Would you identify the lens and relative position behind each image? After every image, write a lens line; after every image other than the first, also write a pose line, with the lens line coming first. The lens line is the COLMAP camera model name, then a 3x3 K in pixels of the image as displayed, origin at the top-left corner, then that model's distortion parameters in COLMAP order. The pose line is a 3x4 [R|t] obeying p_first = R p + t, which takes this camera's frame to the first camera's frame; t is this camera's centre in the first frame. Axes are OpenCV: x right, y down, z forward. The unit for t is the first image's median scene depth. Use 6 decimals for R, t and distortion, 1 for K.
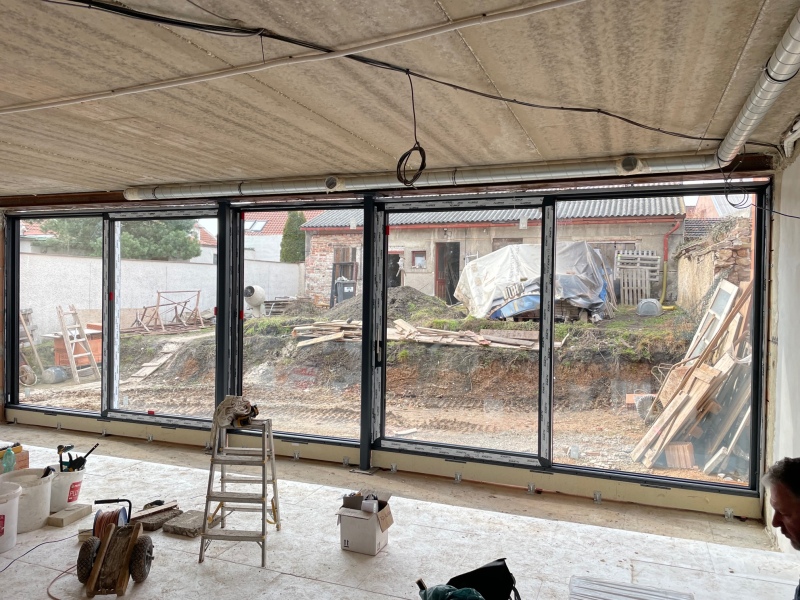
lens RADIAL K [[604.5, 0, 400.0], [0, 604.5, 300.0], [0, 0, 1]] dist [0.091084, -0.110620]
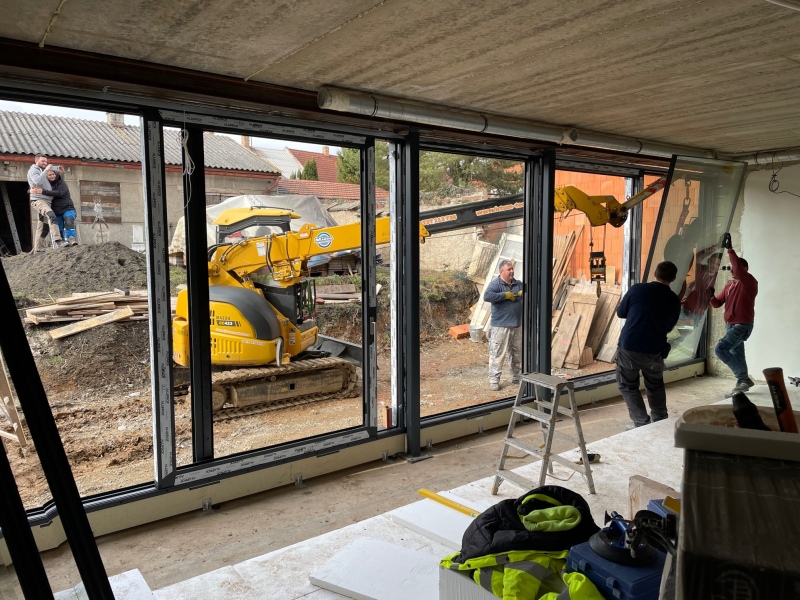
lens RADIAL K [[604.5, 0, 400.0], [0, 604.5, 300.0], [0, 0, 1]] dist [0.091084, -0.110620]
pose [[0.494691, -0.093580, 0.864016, -0.565393], [0.026367, 0.995344, 0.092708, -0.014677], [-0.868669, -0.023080, 0.494855, 0.372910]]
